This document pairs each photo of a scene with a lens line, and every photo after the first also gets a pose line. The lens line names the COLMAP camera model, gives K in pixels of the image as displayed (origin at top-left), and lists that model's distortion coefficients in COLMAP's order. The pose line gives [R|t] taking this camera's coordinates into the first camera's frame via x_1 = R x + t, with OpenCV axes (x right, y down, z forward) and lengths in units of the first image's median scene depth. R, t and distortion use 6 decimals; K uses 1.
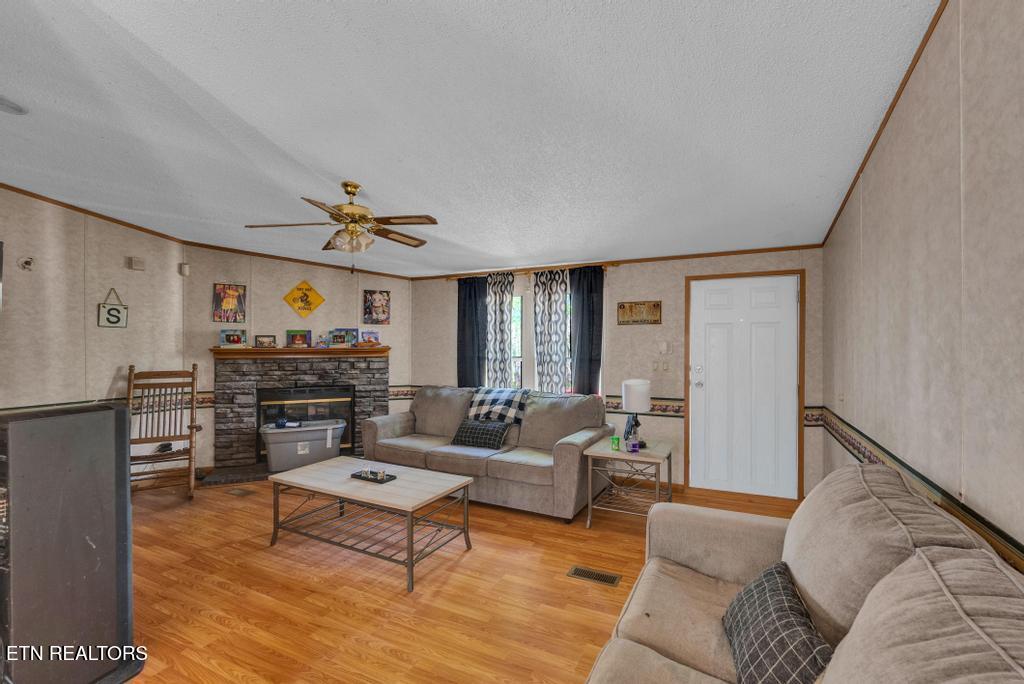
lens RADIAL K [[446.6, 0, 522.3], [0, 446.6, 343.4], [0, 0, 1]] dist [-0.007053, 0.000213]
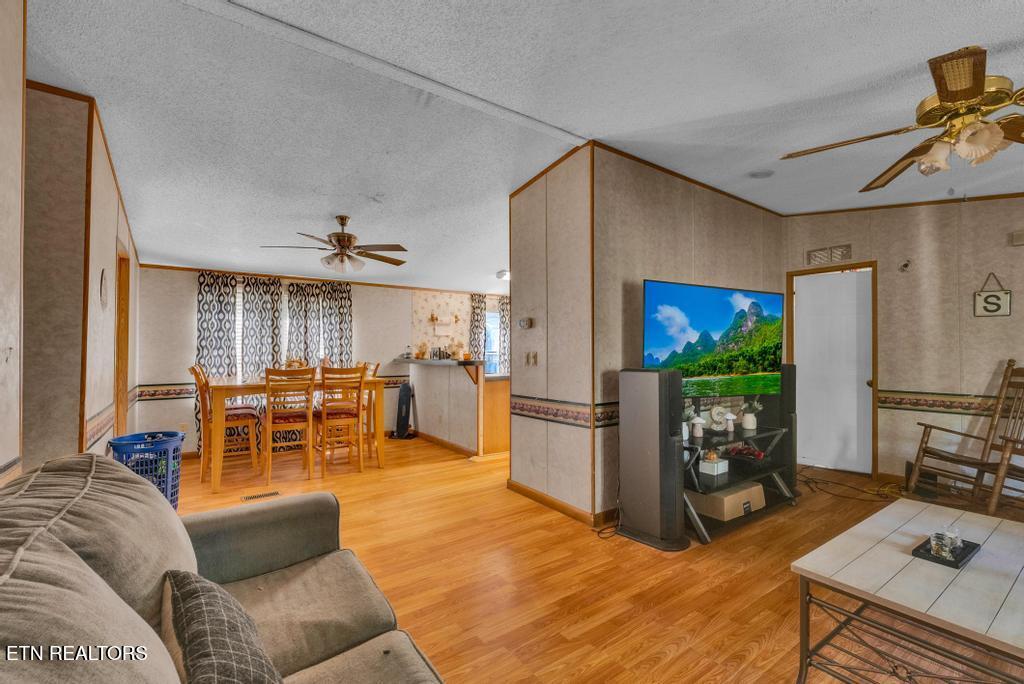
lens RADIAL K [[446.6, 0, 518.0], [0, 446.6, 345.3], [0, 0, 1]] dist [-0.007053, 0.000213]
pose [[-0.467692, -0.008893, -0.883847, 0.334572], [0.001561, 0.999940, -0.010887, 0.032449], [0.883890, -0.006472, -0.467650, 0.609439]]
